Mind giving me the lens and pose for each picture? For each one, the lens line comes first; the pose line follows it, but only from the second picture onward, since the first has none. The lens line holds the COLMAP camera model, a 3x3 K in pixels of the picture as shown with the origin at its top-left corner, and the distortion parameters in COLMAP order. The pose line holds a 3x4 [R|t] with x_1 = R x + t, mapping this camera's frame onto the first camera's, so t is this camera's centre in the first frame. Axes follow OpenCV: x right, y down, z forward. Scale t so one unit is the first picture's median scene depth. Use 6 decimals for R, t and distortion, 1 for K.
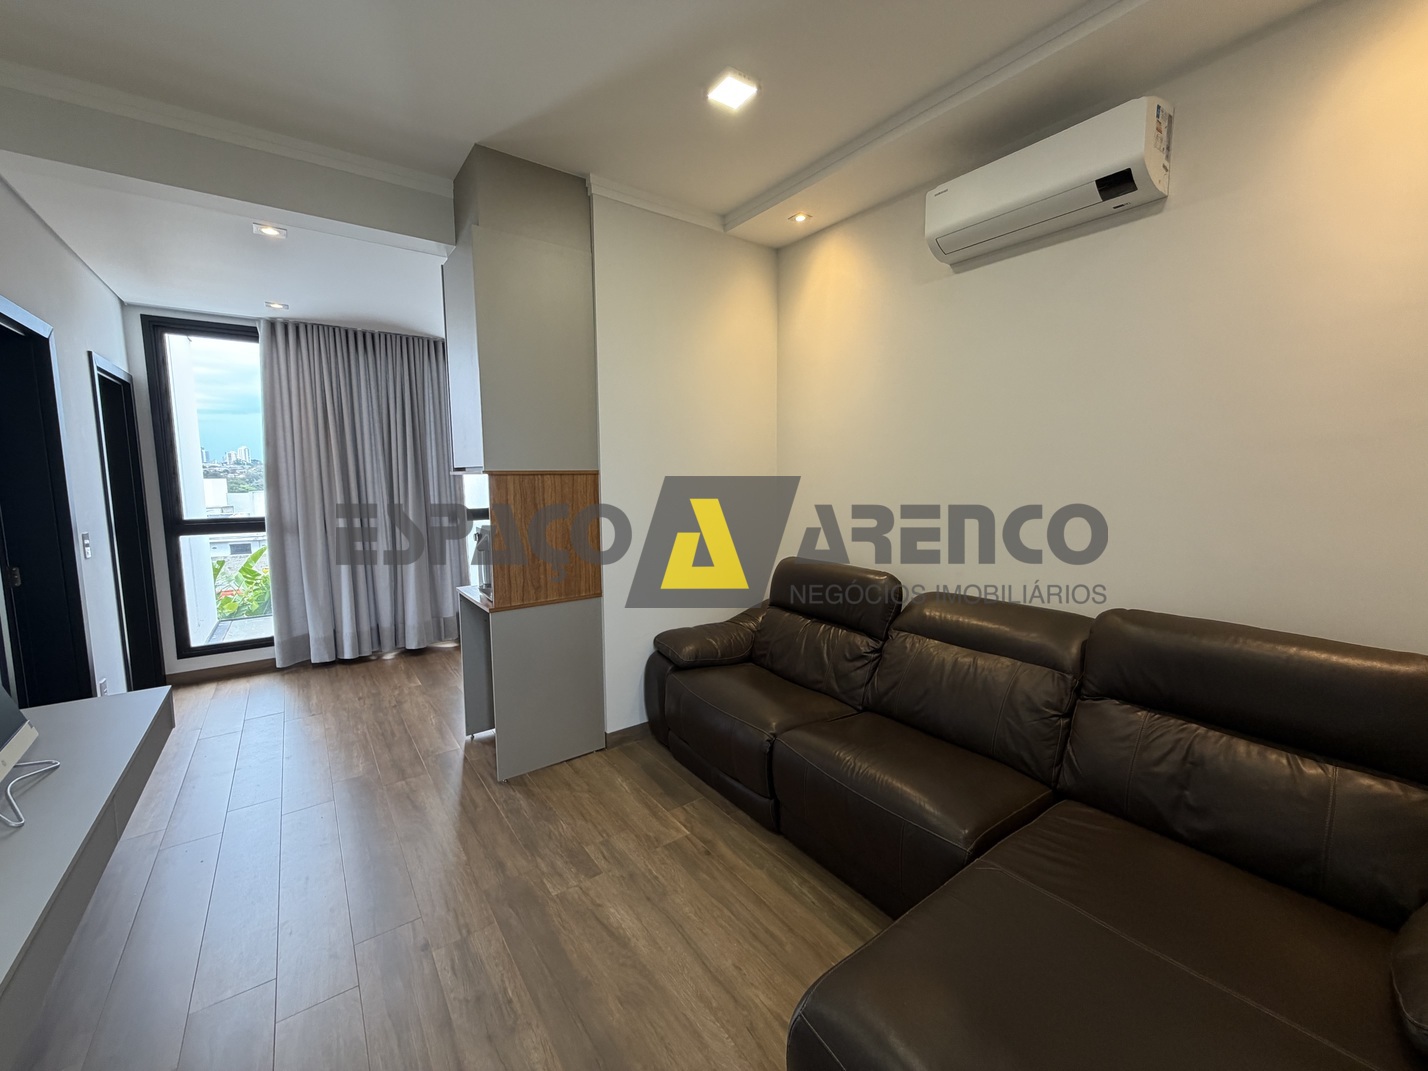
lens RADIAL K [[570.0, 0, 707.1], [0, 570.0, 533.2], [0, 0, 1]] dist [0.000721, -0.000027]
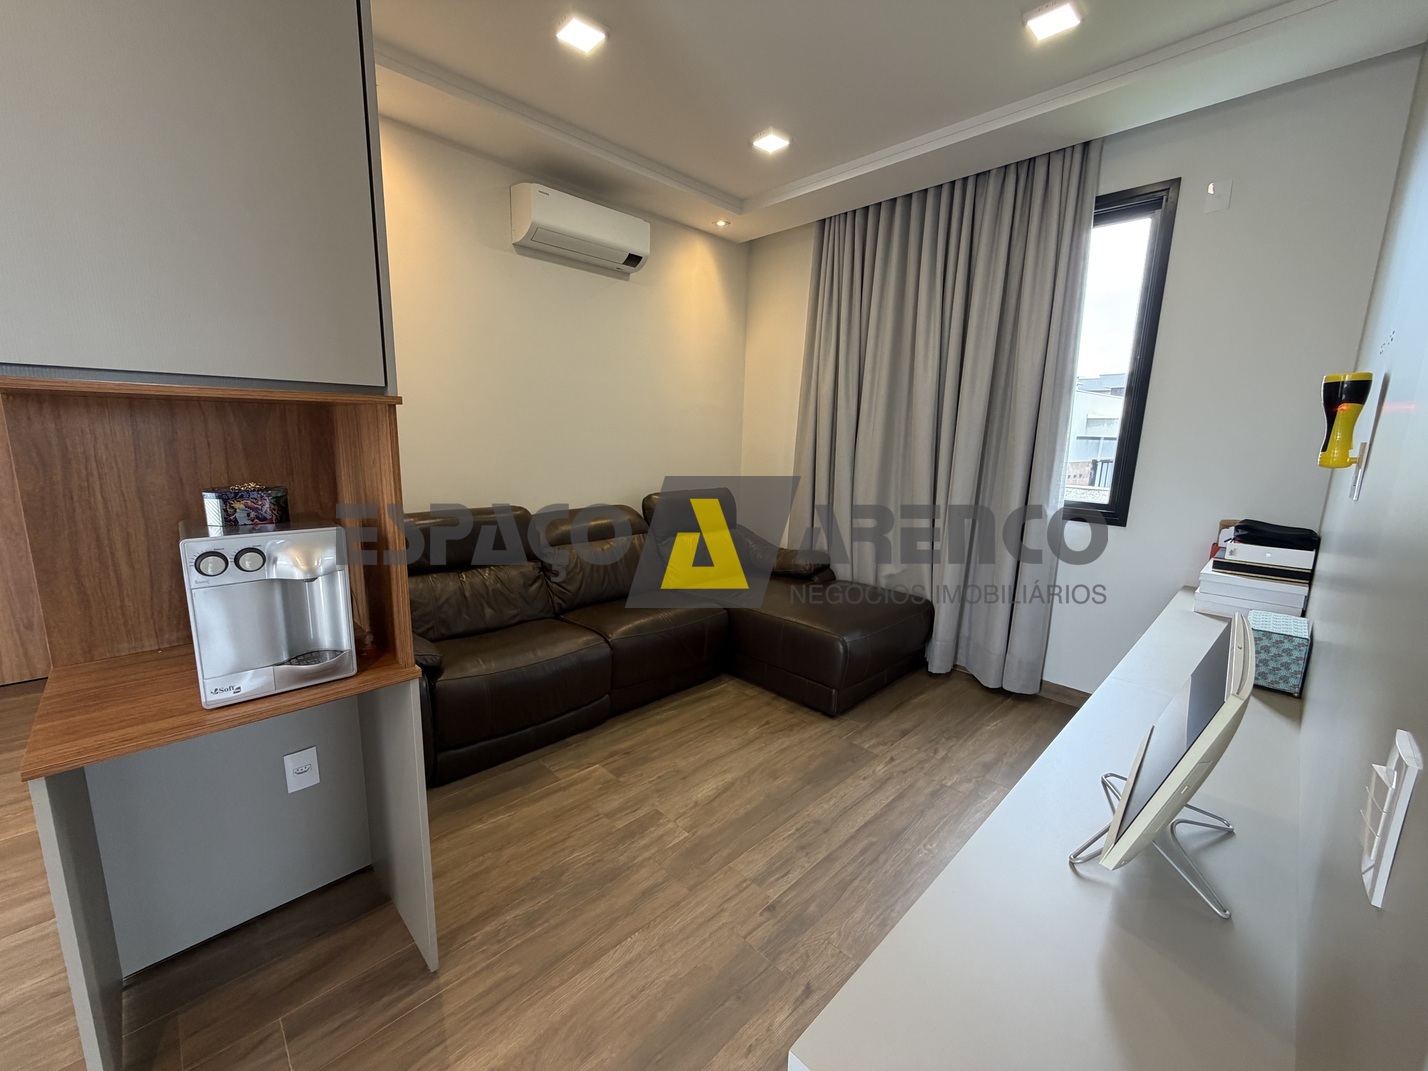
lens RADIAL K [[570.0, 0, 707.1], [0, 570.0, 533.2], [0, 0, 1]] dist [0.000721, -0.000027]
pose [[-0.141649, -0.177360, 0.973899, -1.130248], [0.078450, 0.978713, 0.189647, -0.083641], [-0.986803, 0.103266, -0.124720, 0.998205]]
